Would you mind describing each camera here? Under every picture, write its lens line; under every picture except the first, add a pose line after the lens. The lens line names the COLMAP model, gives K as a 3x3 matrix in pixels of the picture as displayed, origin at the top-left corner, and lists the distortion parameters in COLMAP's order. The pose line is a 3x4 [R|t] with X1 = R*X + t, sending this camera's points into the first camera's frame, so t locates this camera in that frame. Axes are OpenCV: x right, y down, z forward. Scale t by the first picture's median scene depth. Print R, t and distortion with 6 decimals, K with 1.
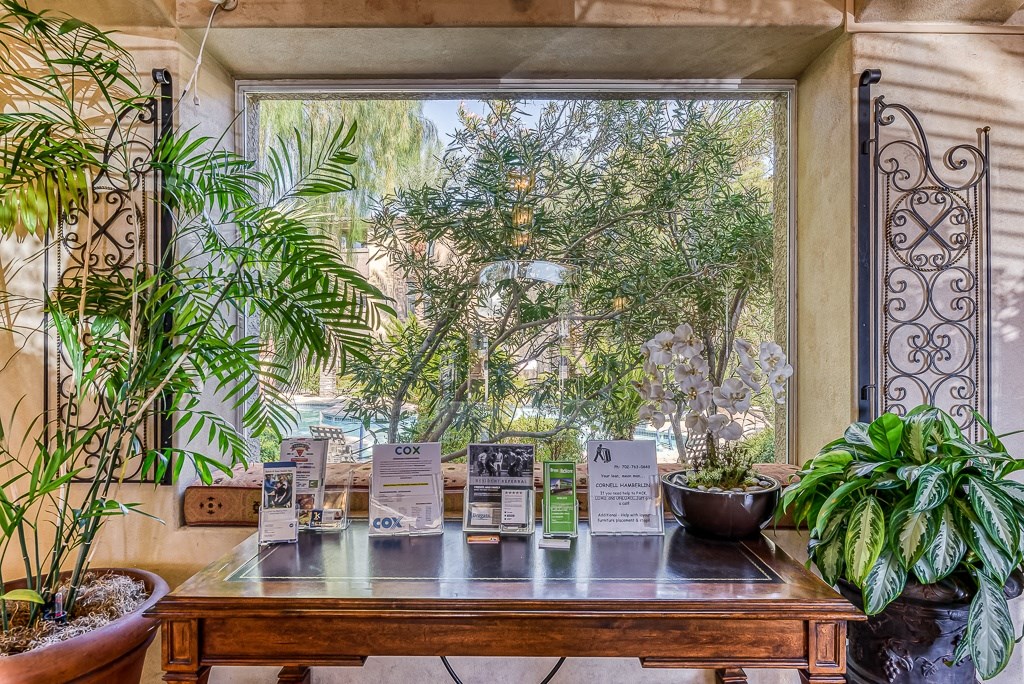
lens RADIAL K [[436.6, 0, 514.8], [0, 436.6, 342.4], [0, 0, 1]] dist [0.001072, 0.000177]
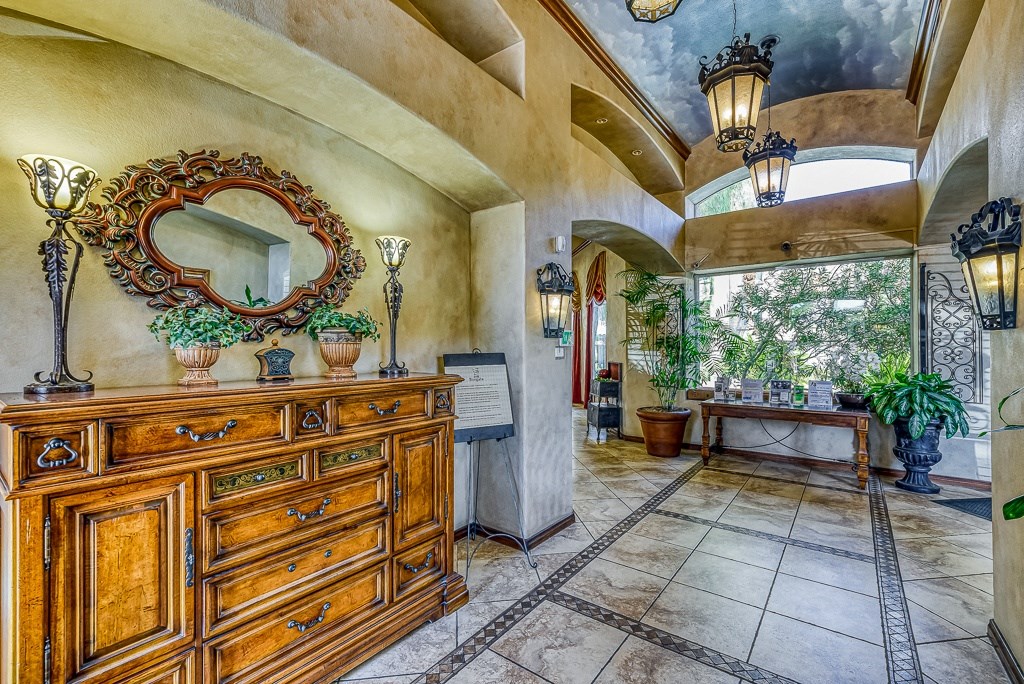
lens RADIAL K [[436.6, 0, 514.8], [0, 436.6, 342.4], [0, 0, 1]] dist [0.001072, 0.000177]
pose [[0.758164, -0.010655, -0.651977, 0.624315], [0.014702, 0.999892, 0.000756, -0.112950], [0.651898, -0.010159, 0.758238, -2.996528]]
